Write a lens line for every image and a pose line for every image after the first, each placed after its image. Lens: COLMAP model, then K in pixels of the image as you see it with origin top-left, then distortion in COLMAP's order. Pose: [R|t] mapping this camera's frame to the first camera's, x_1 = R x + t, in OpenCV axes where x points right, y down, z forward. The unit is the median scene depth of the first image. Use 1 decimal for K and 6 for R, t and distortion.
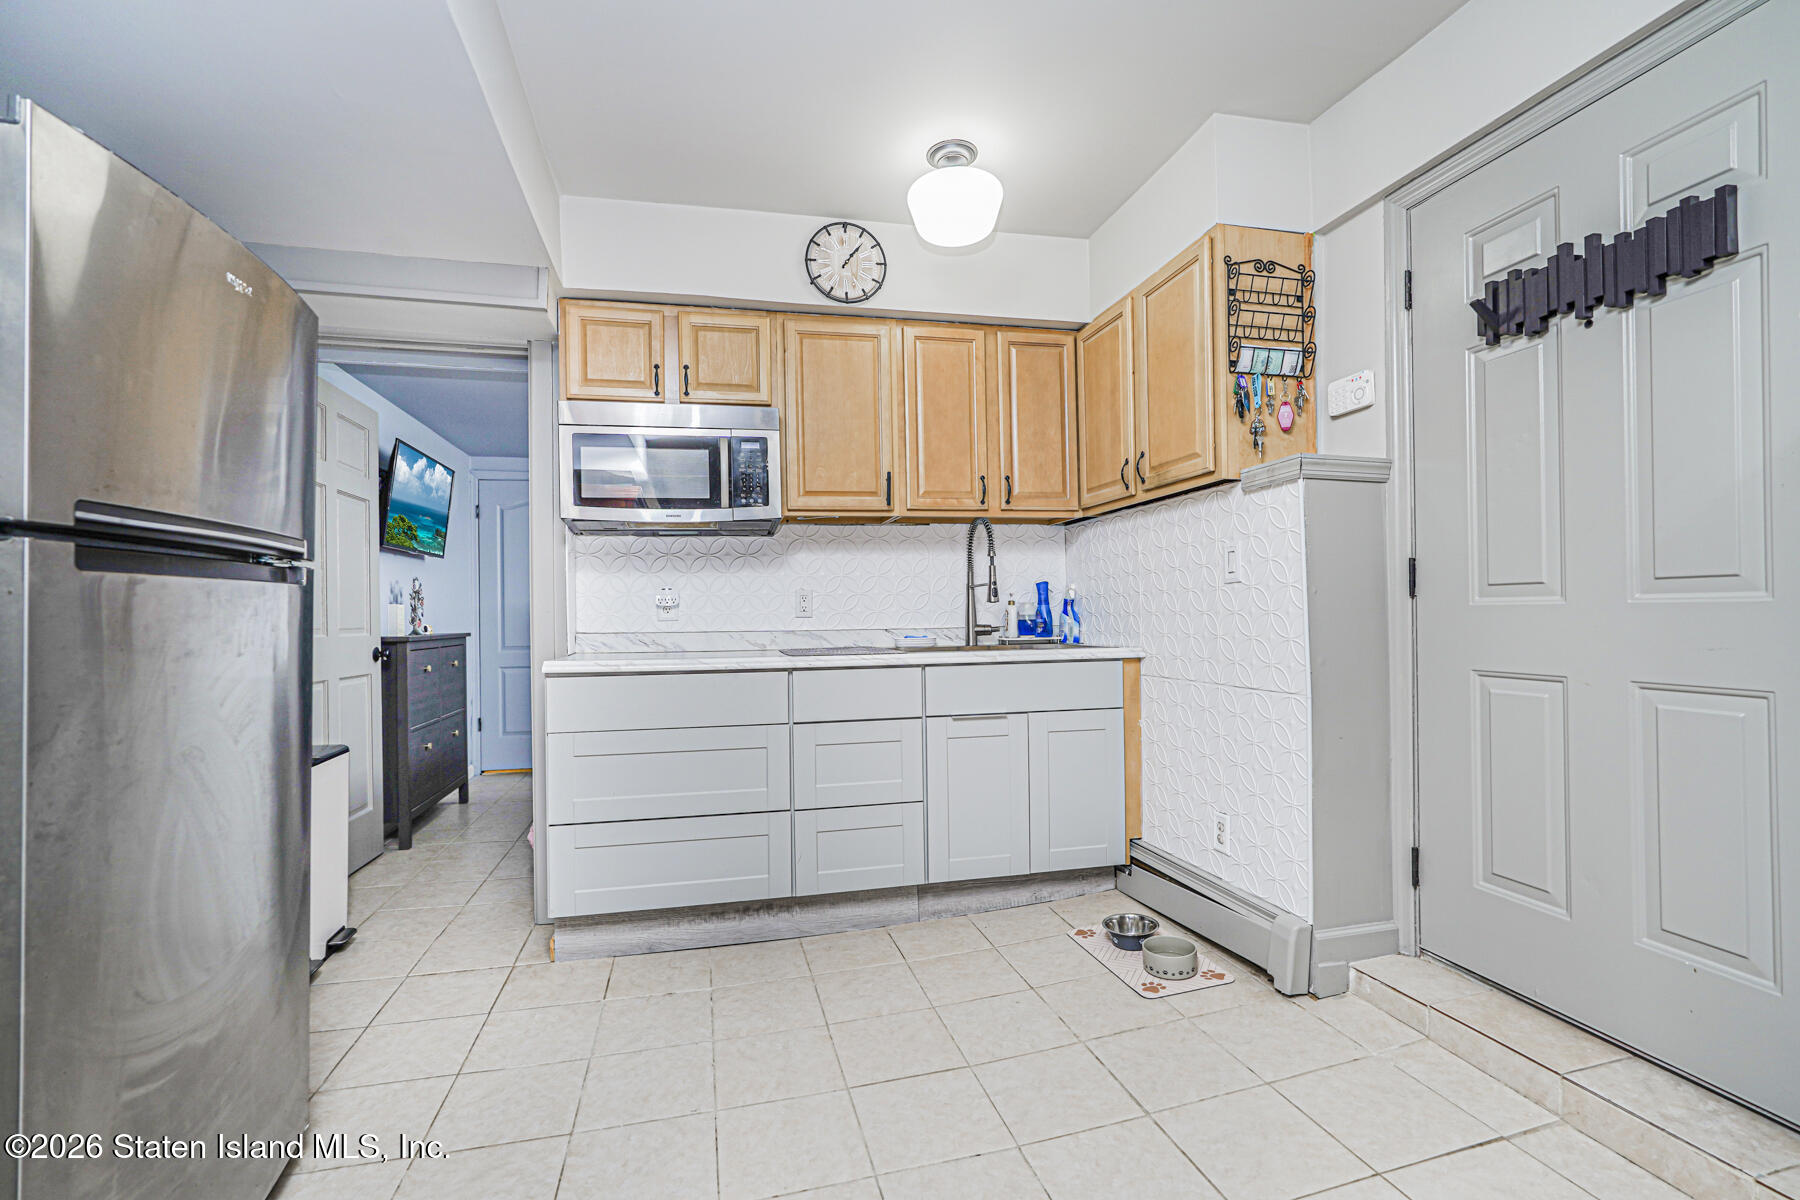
lens RADIAL K [[798.5, 0, 904.3], [0, 798.5, 604.5], [0, 0, 1]] dist [-0.001246, 0.001091]
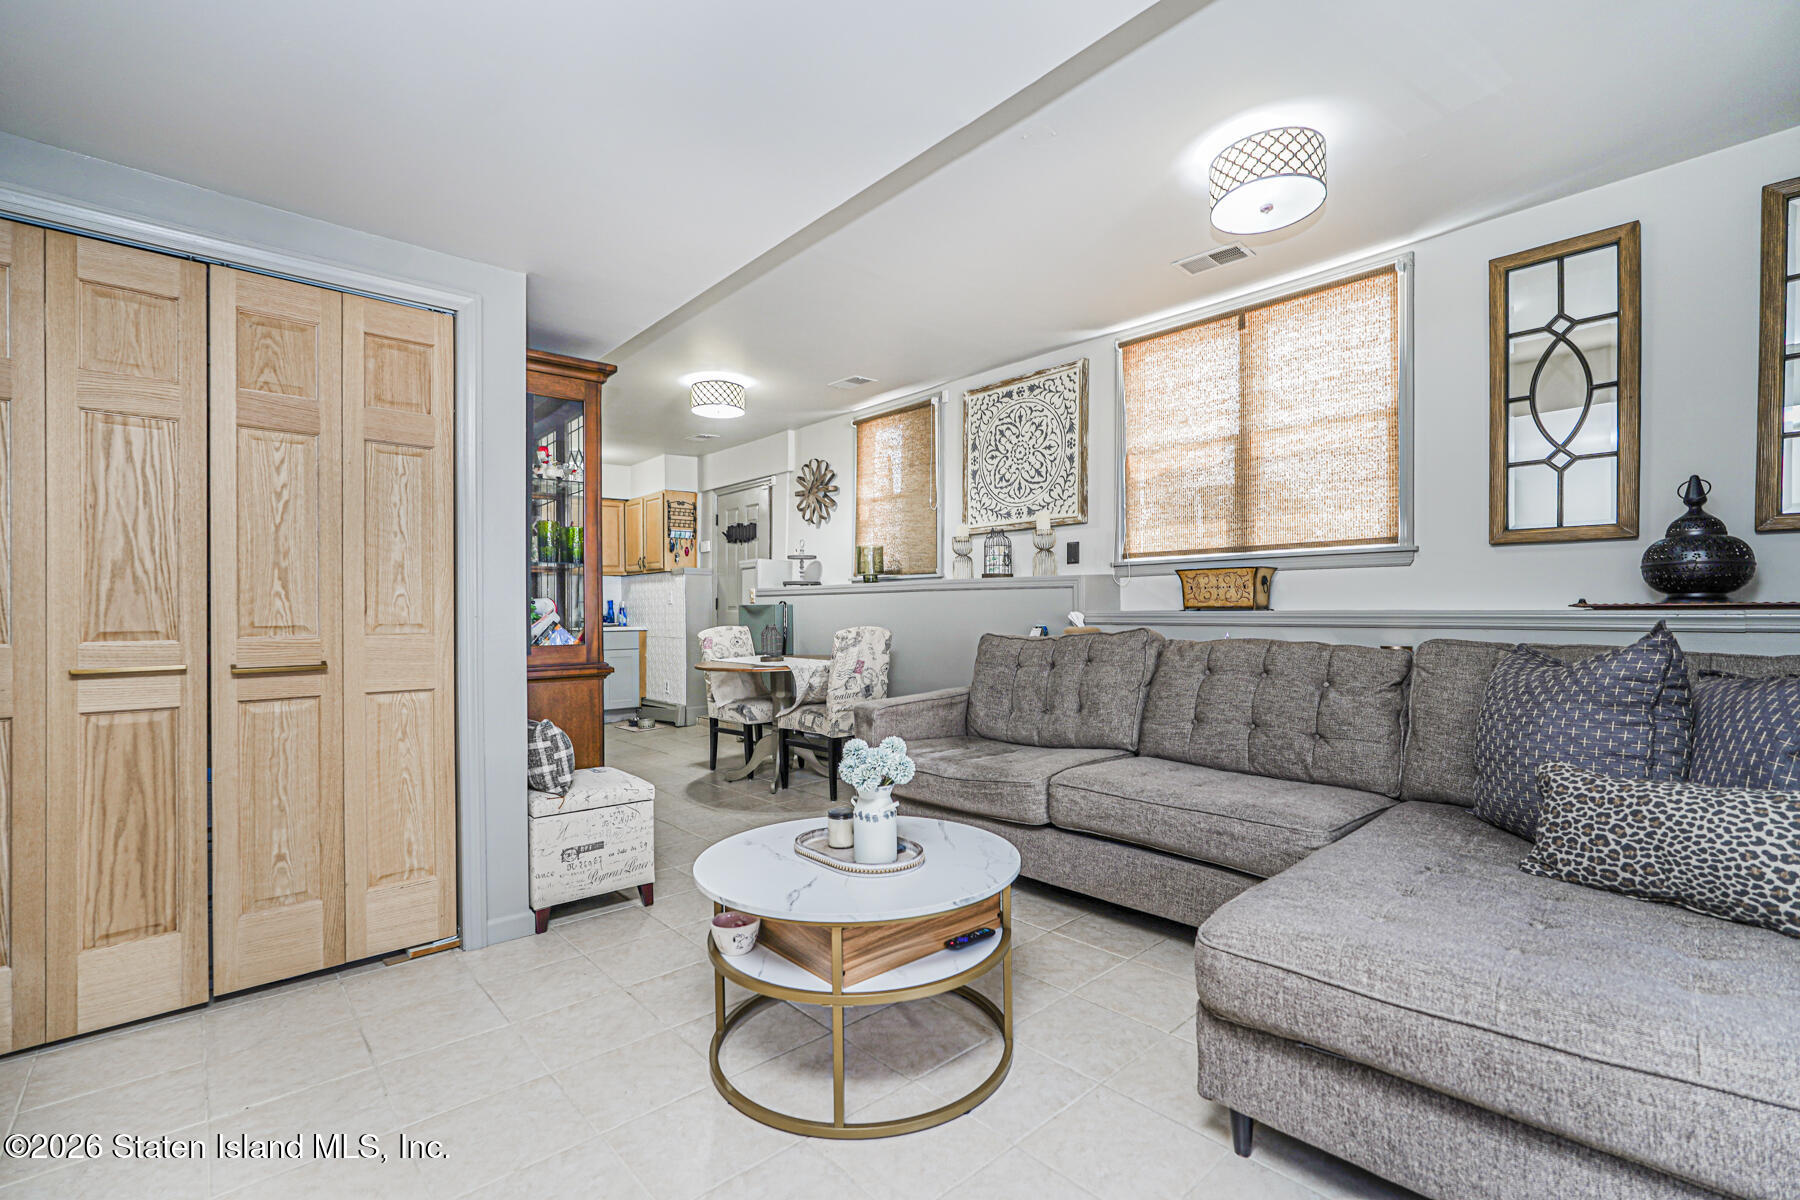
lens RADIAL K [[798.5, 0, 904.3], [0, 798.5, 604.5], [0, 0, 1]] dist [-0.001246, 0.001091]
pose [[0.879967, 0.007089, 0.474982, -0.265204], [-0.005467, 0.999974, -0.004796, -0.013290], [-0.475003, 0.001624, 0.879983, -2.183422]]
